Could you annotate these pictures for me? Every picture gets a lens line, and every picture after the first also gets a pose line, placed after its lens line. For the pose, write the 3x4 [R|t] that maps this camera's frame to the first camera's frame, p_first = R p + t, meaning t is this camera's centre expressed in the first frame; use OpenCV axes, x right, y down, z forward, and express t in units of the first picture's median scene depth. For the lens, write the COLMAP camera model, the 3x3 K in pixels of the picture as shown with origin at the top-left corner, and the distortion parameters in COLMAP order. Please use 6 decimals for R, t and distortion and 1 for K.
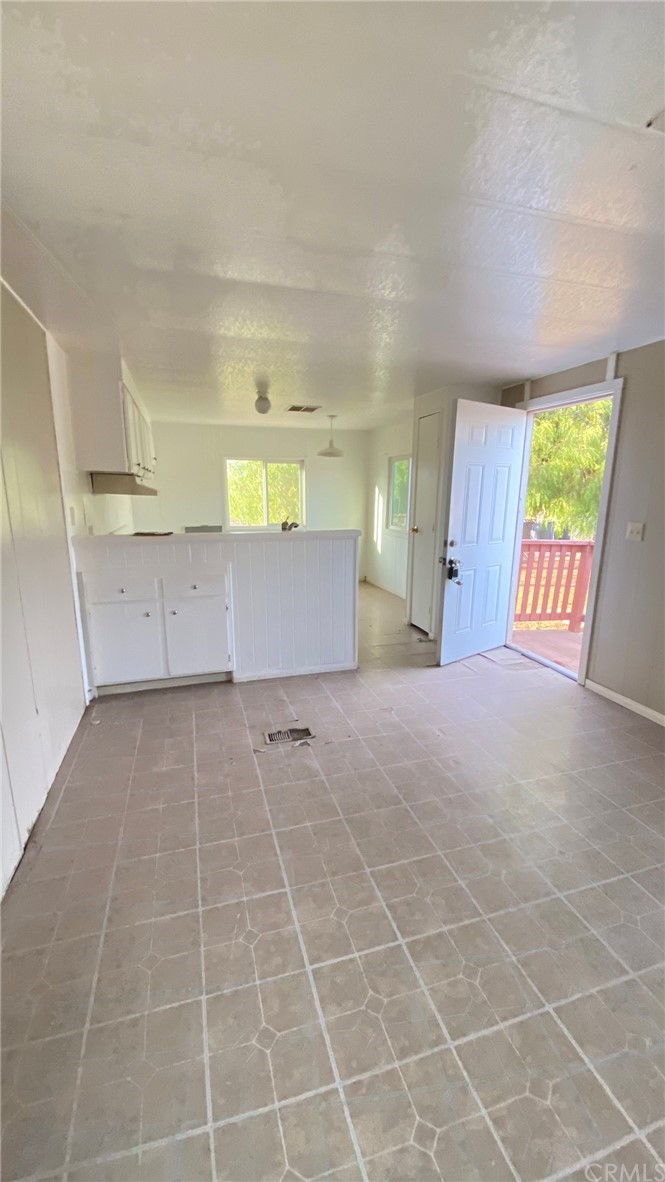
lens RADIAL K [[478.7, 0, 337.4], [0, 478.7, 601.8], [0, 0, 1]] dist [0.012219, -0.003765]
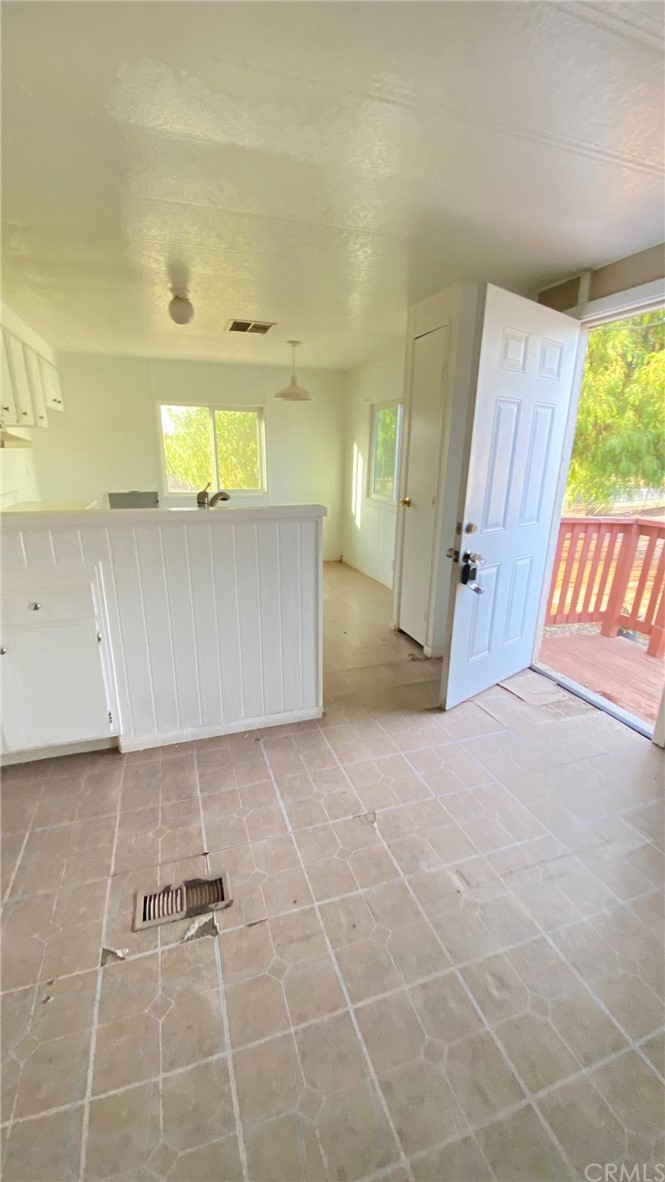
lens RADIAL K [[463.4, 0, 338.8], [0, 463.4, 598.5], [0, 0, 1]] dist [0.001806, -0.000311]
pose [[0.999173, -0.003095, 0.040540, 0.039580], [-0.000040, 0.997023, 0.077101, -0.073326], [-0.040658, -0.077039, 0.996199, 0.371930]]
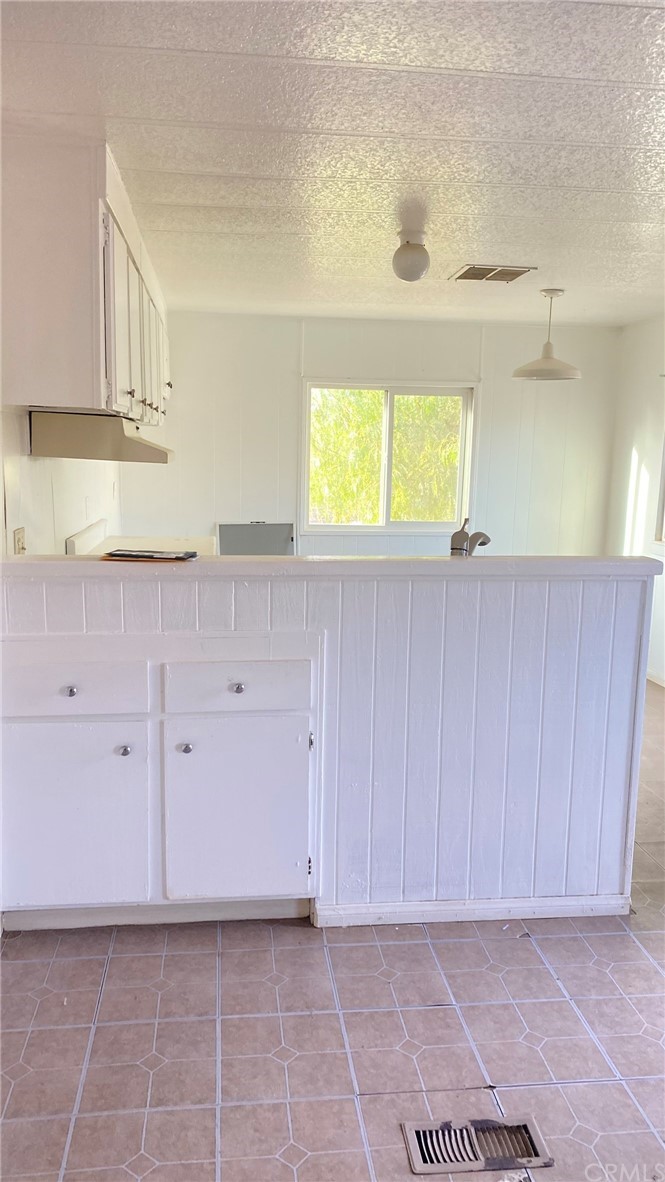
lens RADIAL K [[897.5, 0, 326.8], [0, 897.5, 606.3], [0, 0, 1]] dist [0.042502, -0.037693]
pose [[0.983366, 0.045941, -0.175731, -0.081091], [-0.055652, 0.997160, -0.050736, -0.057167], [0.172901, 0.059672, 0.983130, 0.223652]]
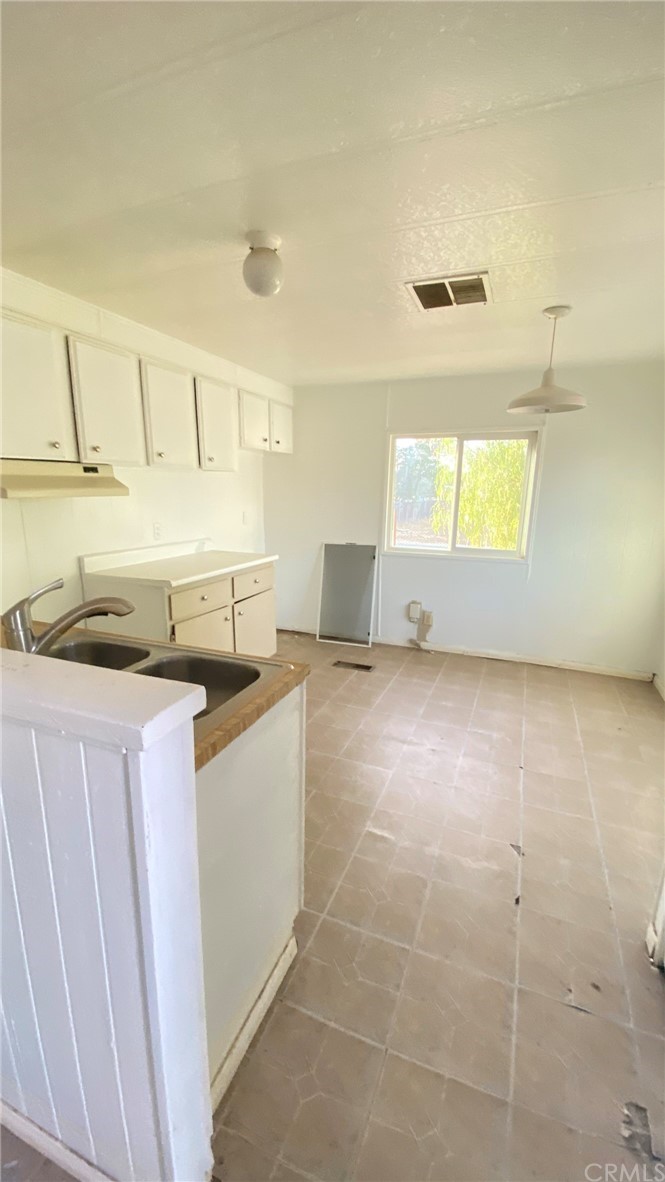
lens RADIAL K [[478.7, 0, 344.4], [0, 478.7, 586.0], [0, 0, 1]] dist [0.012219, -0.003765]
pose [[0.775131, 0.135882, -0.617015, 0.188917], [-0.153647, 0.987821, 0.024523, -0.199482], [0.612833, 0.075794, 0.786569, 0.844644]]
